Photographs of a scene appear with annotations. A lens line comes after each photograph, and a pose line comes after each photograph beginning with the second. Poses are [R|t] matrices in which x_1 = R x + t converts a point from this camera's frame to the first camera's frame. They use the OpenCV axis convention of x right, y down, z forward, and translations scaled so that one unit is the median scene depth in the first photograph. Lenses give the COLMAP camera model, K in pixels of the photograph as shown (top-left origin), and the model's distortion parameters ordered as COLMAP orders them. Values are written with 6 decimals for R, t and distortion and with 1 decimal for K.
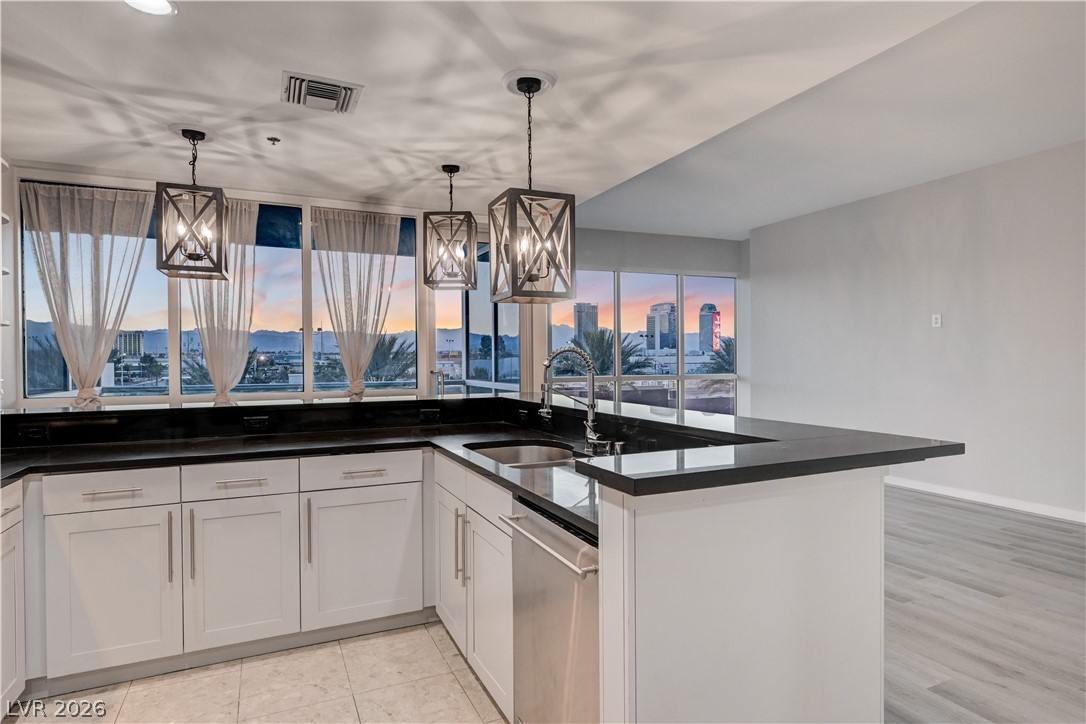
lens RADIAL K [[594.6, 0, 543.0], [0, 594.6, 362.0], [0, 0, 1]] dist [-0.002876, -0.000028]
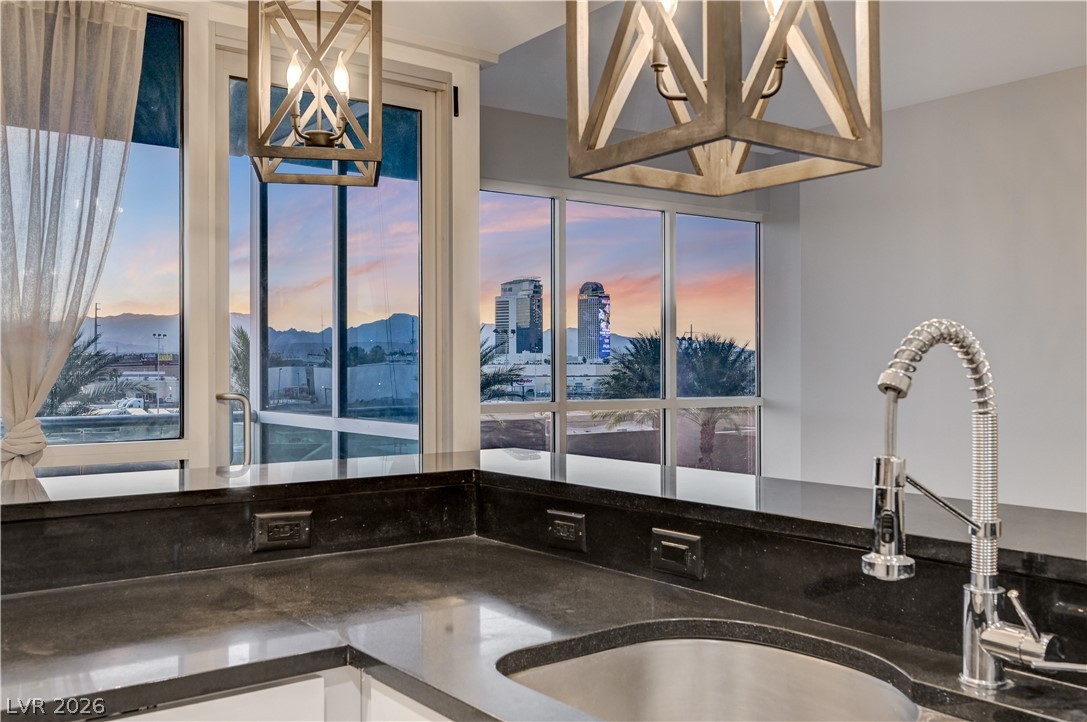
lens RADIAL K [[965.9, 0, 540.4], [0, 965.9, 361.6], [0, 0, 1]] dist [-0.004809, -0.002876]
pose [[0.974958, 0.006974, 0.222278, -0.201845], [-0.004141, 0.999904, -0.013209, -0.000151], [-0.222349, 0.011958, 0.974894, 0.506215]]
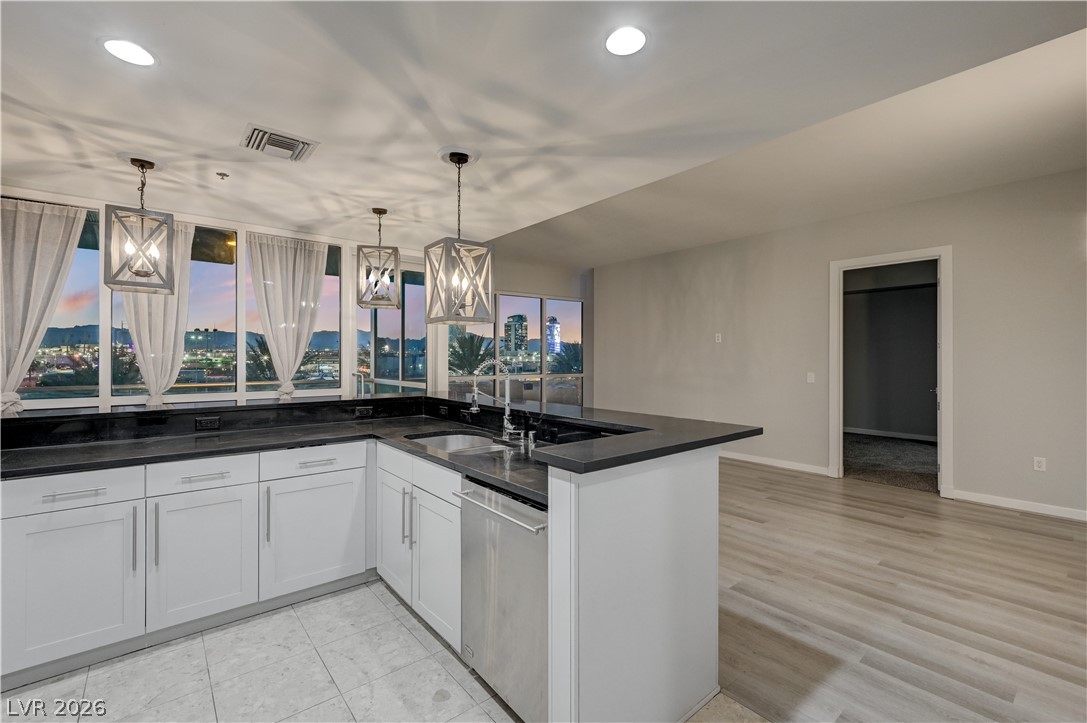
lens RADIAL K [[469.8, 0, 540.6], [0, 469.8, 355.5], [0, 0, 1]] dist [-0.000374, -0.000027]
pose [[0.968647, 0.007496, 0.248327, -0.094367], [-0.004870, 0.999926, -0.011189, -0.020592], [-0.248392, 0.009629, 0.968612, -0.034954]]
